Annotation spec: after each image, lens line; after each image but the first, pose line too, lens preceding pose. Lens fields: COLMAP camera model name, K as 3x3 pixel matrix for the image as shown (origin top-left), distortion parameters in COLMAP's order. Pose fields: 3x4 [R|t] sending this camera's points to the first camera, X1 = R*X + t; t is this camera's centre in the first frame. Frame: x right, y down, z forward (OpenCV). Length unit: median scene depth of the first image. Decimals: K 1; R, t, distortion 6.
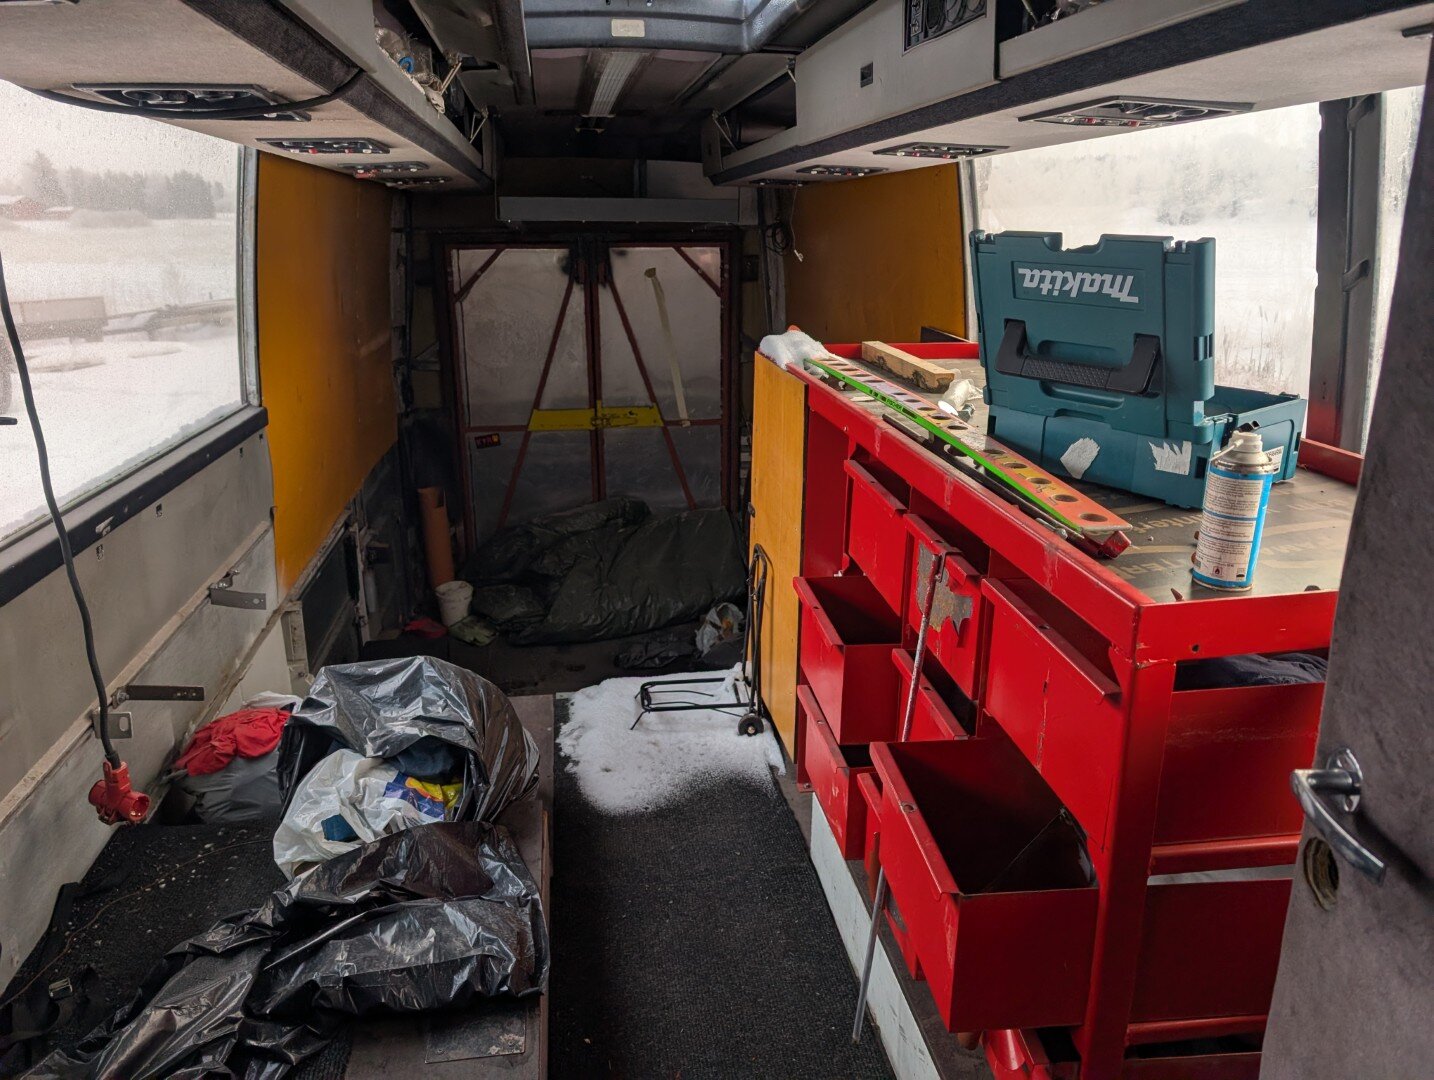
lens RADIAL K [[1011.5, 0, 717.0], [0, 1011.5, 540.0], [0, 0, 1]] dist [0.006584, -0.000245]
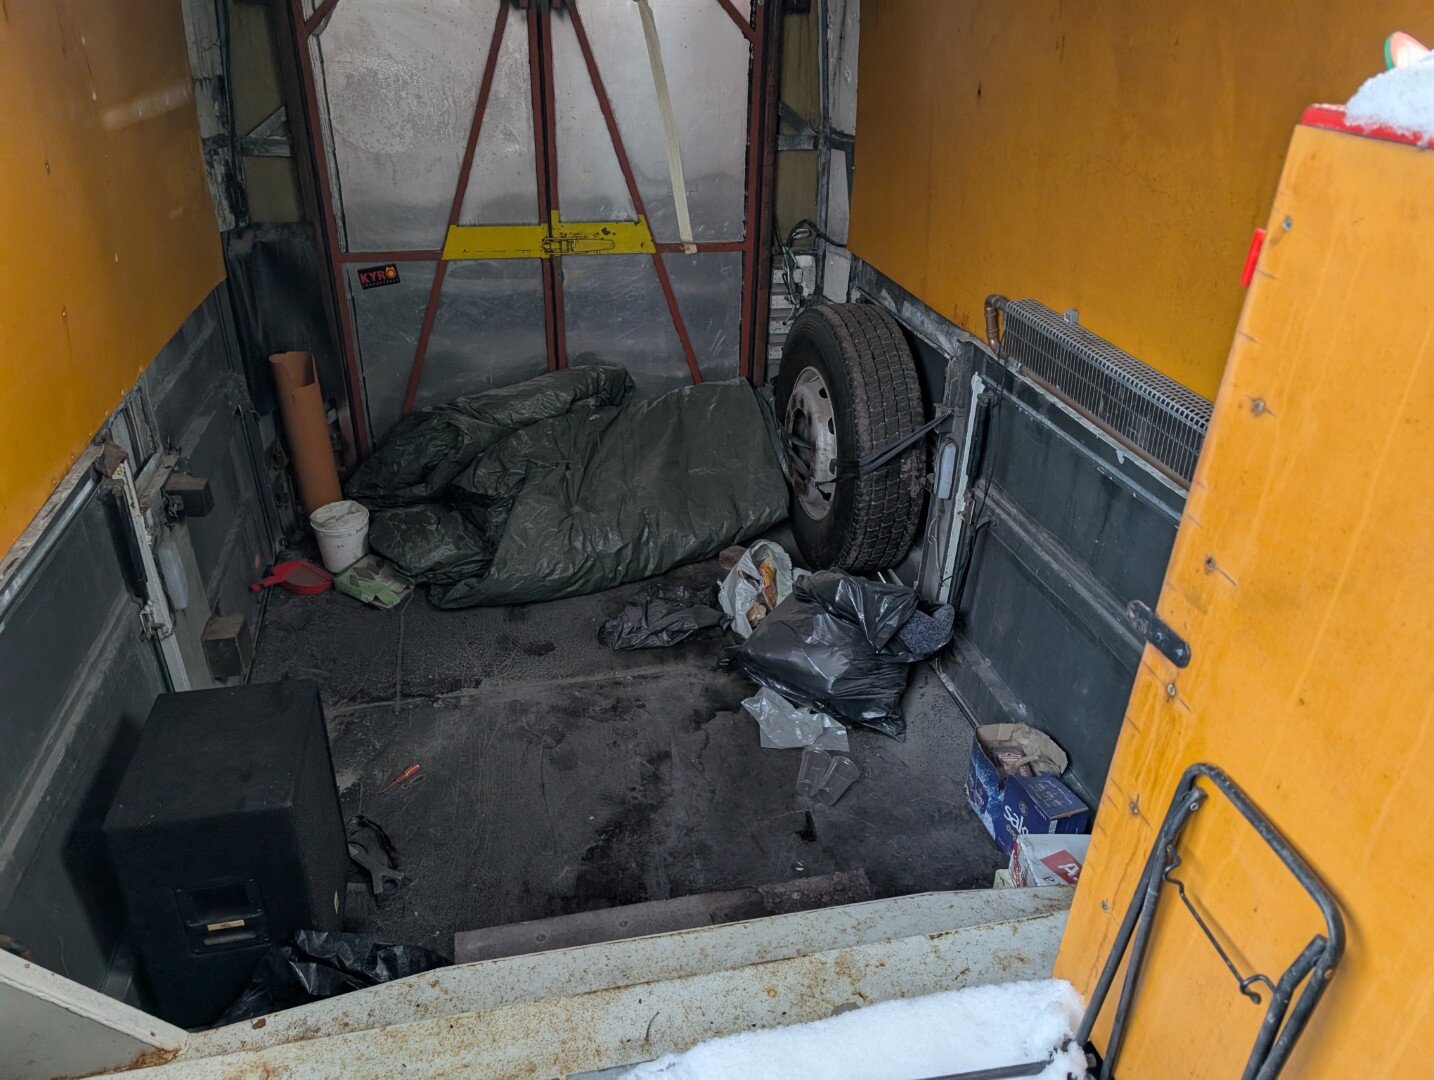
lens RADIAL K [[983.3, 0, 717.0], [0, 983.3, 540.0], [0, 0, 1]] dist [-0.007910, -0.020864]
pose [[0.996675, -0.012543, 0.080504, -0.069454], [-0.003951, 0.979476, 0.201522, -0.062079], [-0.081379, -0.201170, 0.976170, 0.361223]]
